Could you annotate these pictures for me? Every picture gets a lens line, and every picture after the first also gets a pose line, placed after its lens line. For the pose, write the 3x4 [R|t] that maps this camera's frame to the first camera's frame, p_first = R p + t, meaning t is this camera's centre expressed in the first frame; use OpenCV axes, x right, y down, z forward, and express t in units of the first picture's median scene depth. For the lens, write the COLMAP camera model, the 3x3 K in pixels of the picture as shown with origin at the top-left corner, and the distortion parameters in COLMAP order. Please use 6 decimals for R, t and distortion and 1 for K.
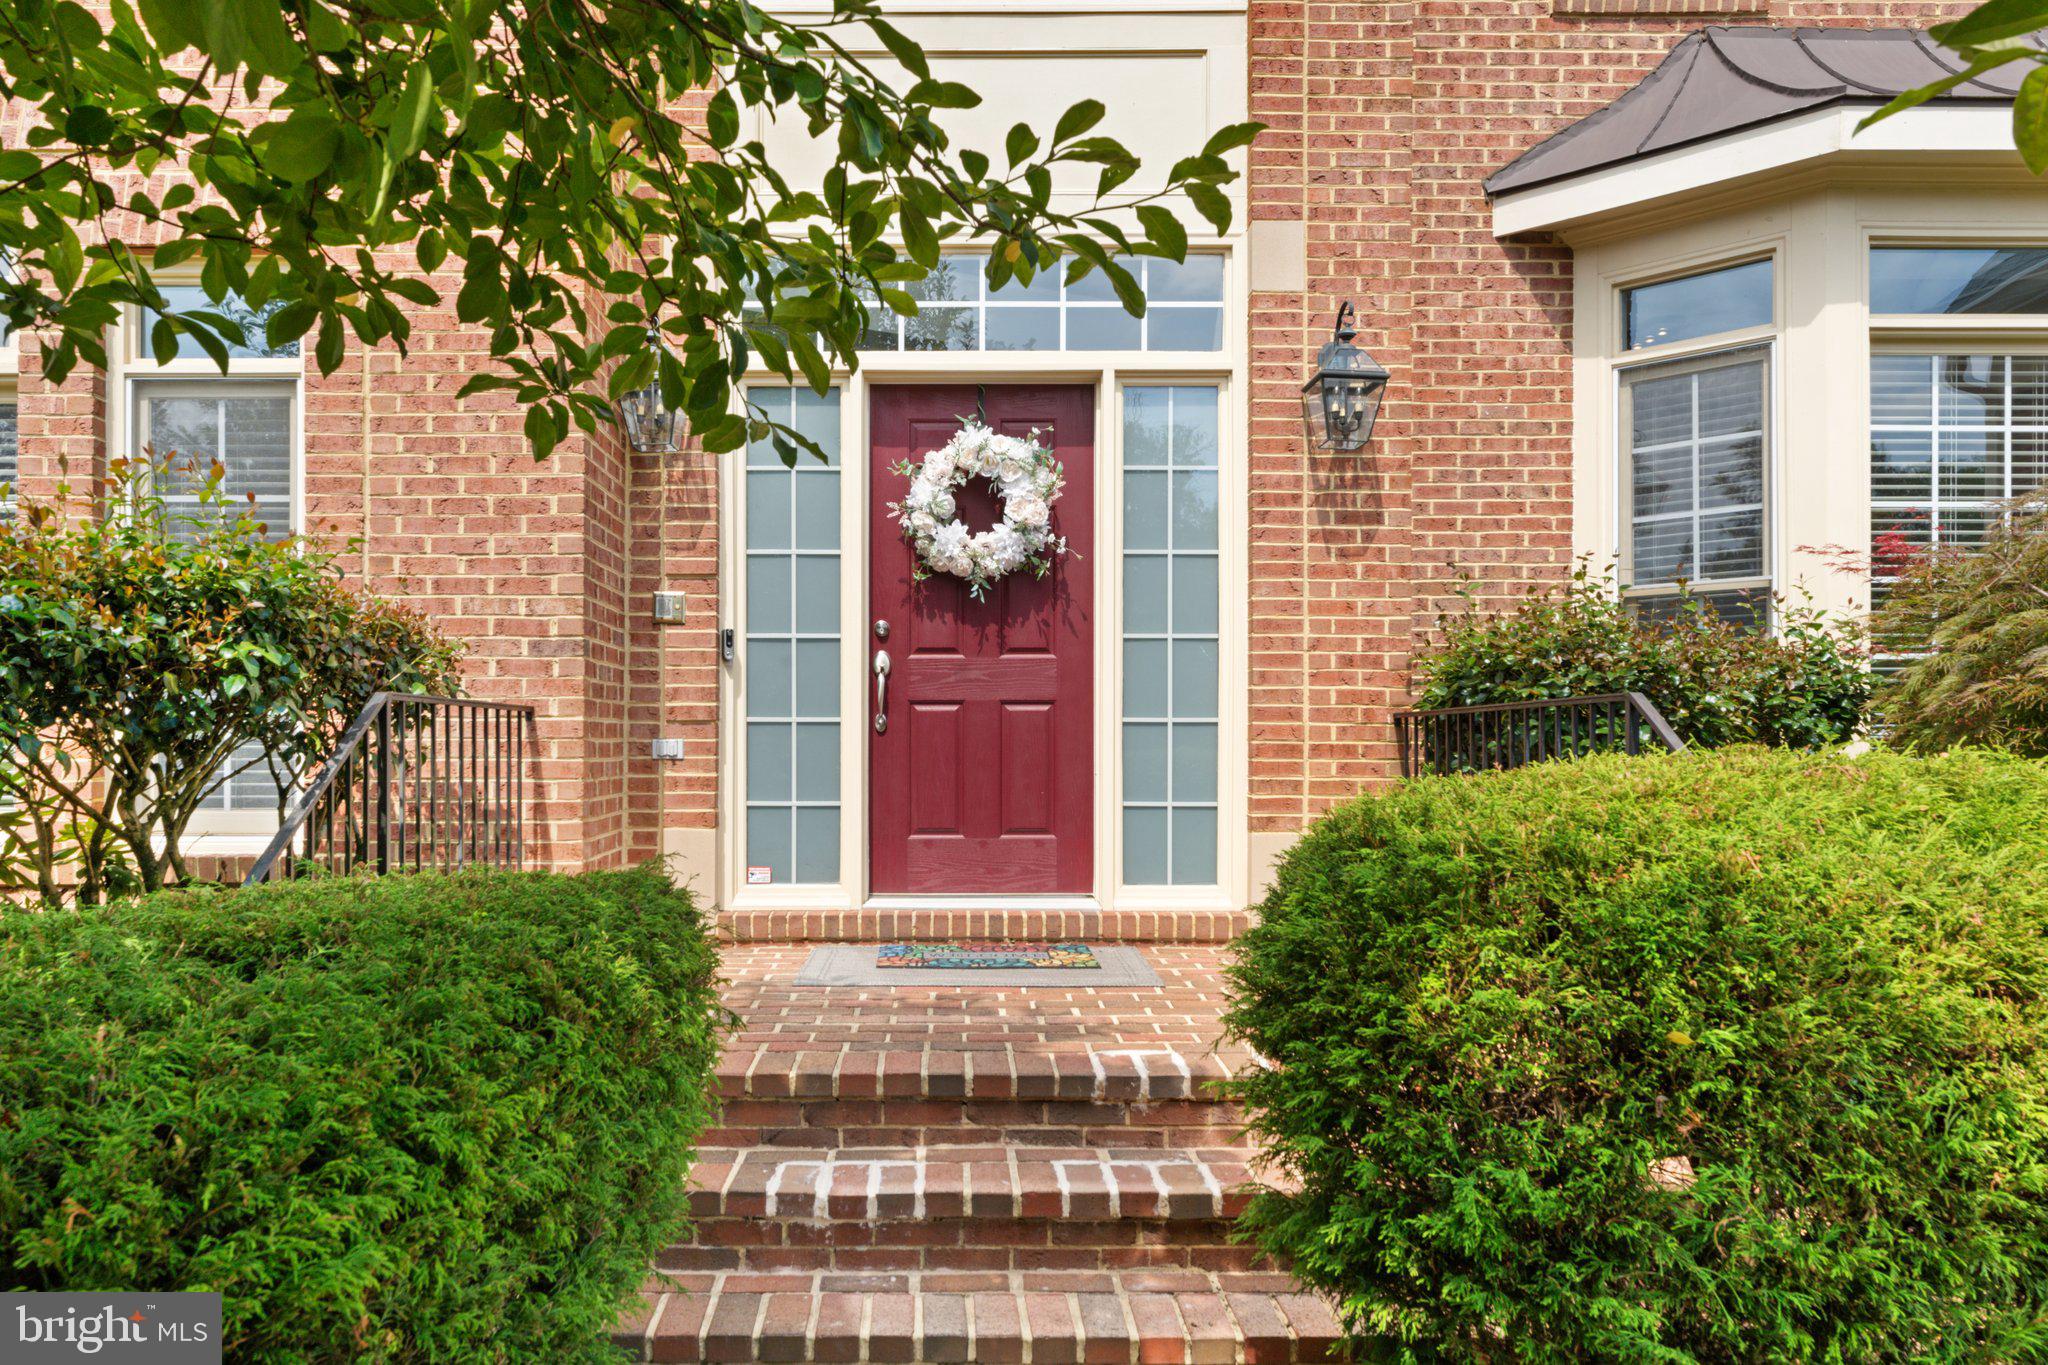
lens RADIAL K [[1280.7, 0, 964.8], [0, 1280.7, 742.2], [0, 0, 1]] dist [0.005886, -0.001574]
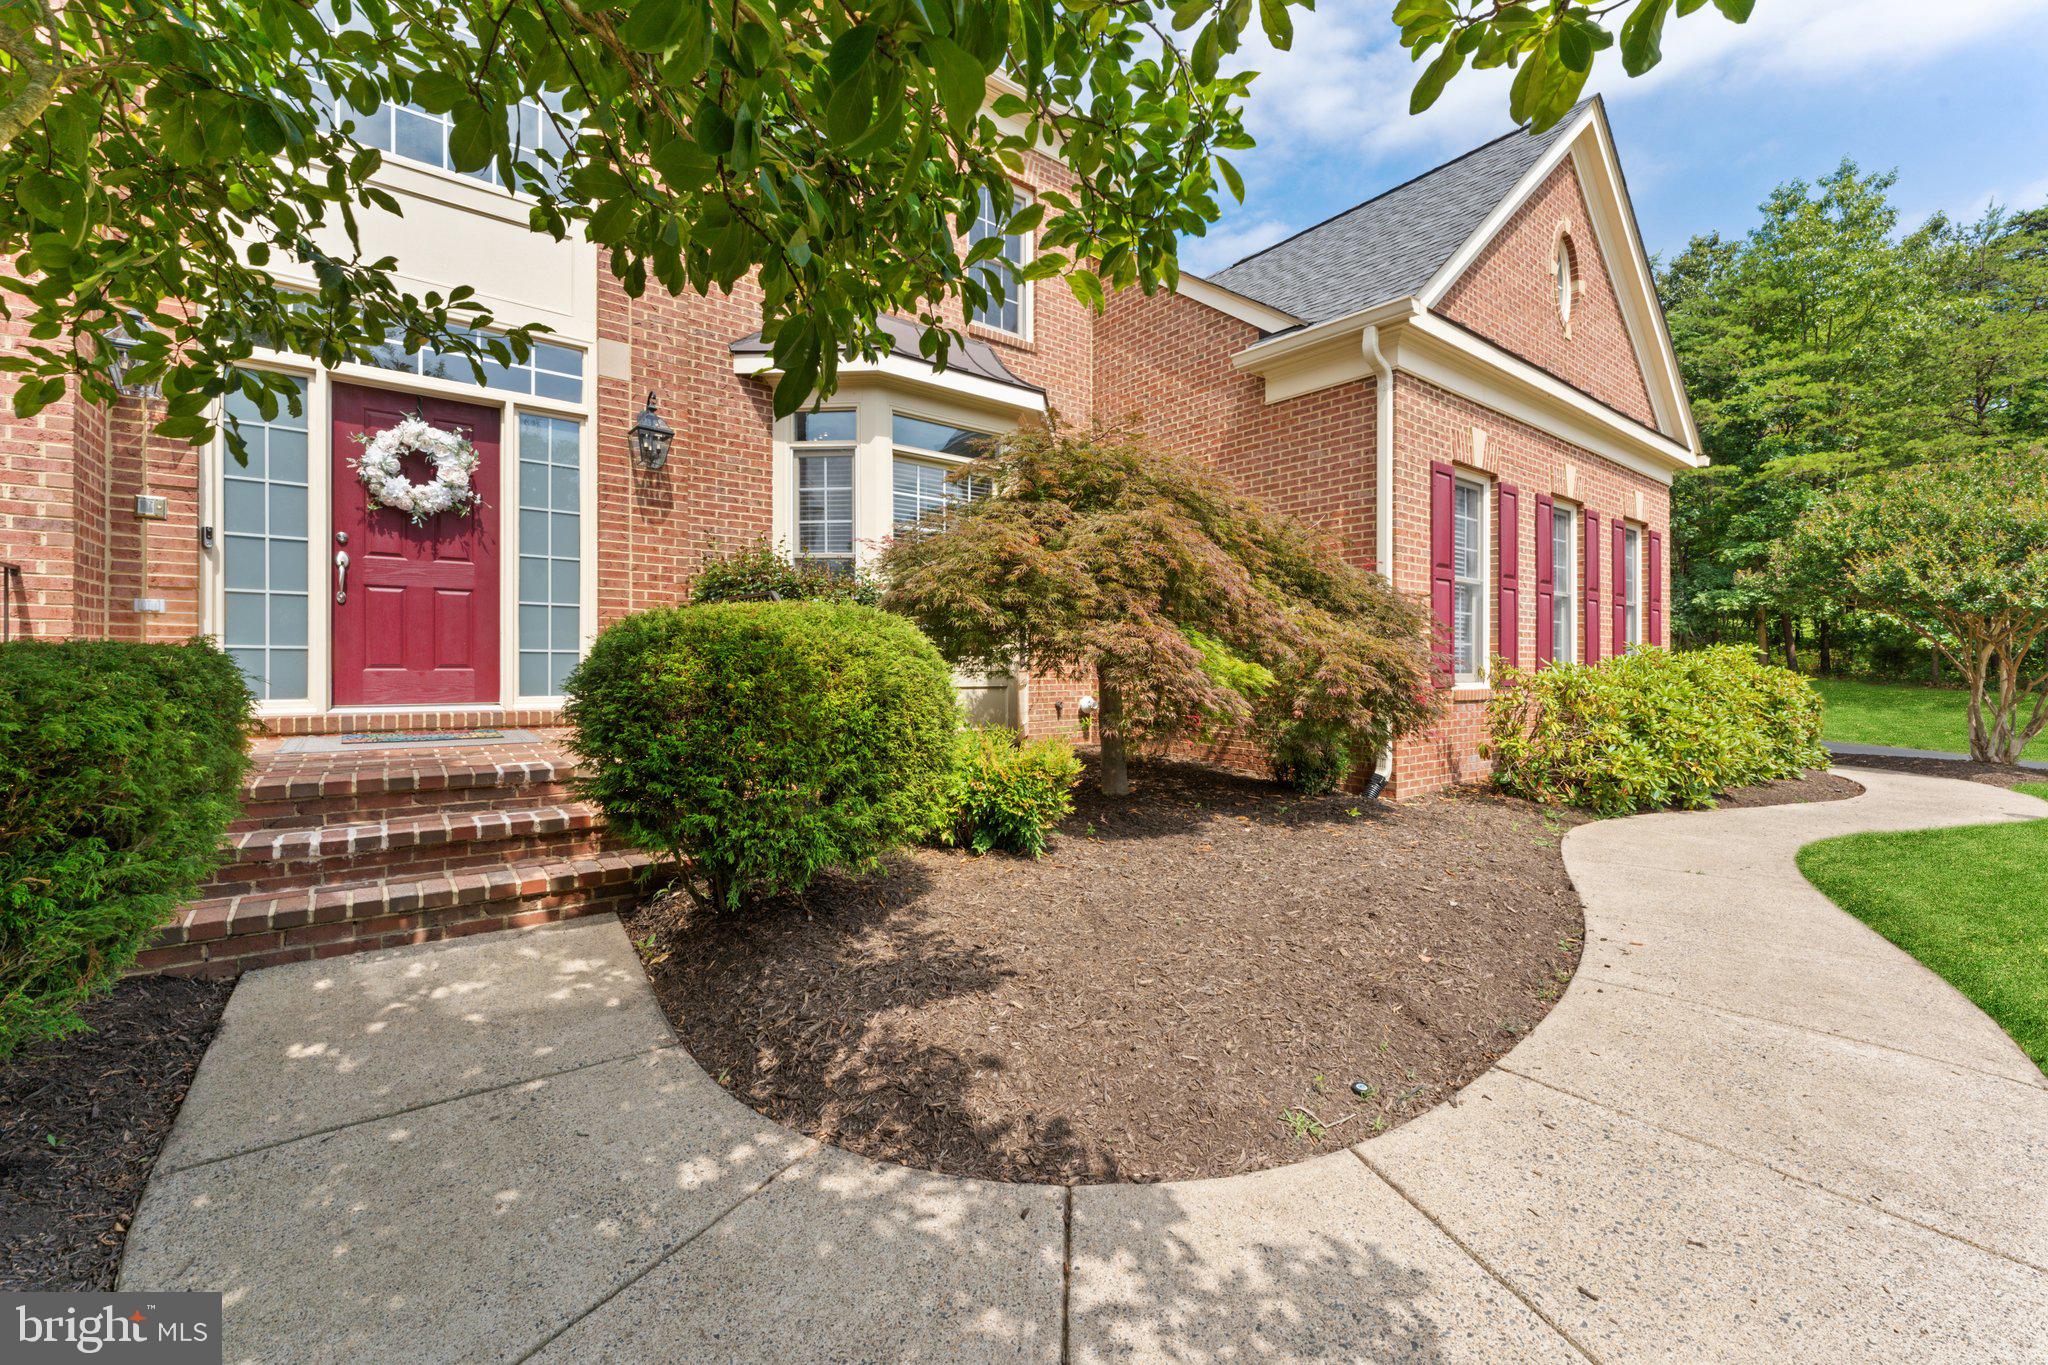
lens RADIAL K [[826.3, 0, 1016.5], [0, 826.3, 672.3], [0, 0, 1]] dist [0.002350, 0.000227]
pose [[0.796099, -0.000588, 0.605167, -0.021000], [-0.004057, 0.999972, 0.006308, 0.069826], [-0.605153, -0.007476, 0.796074, -0.325960]]
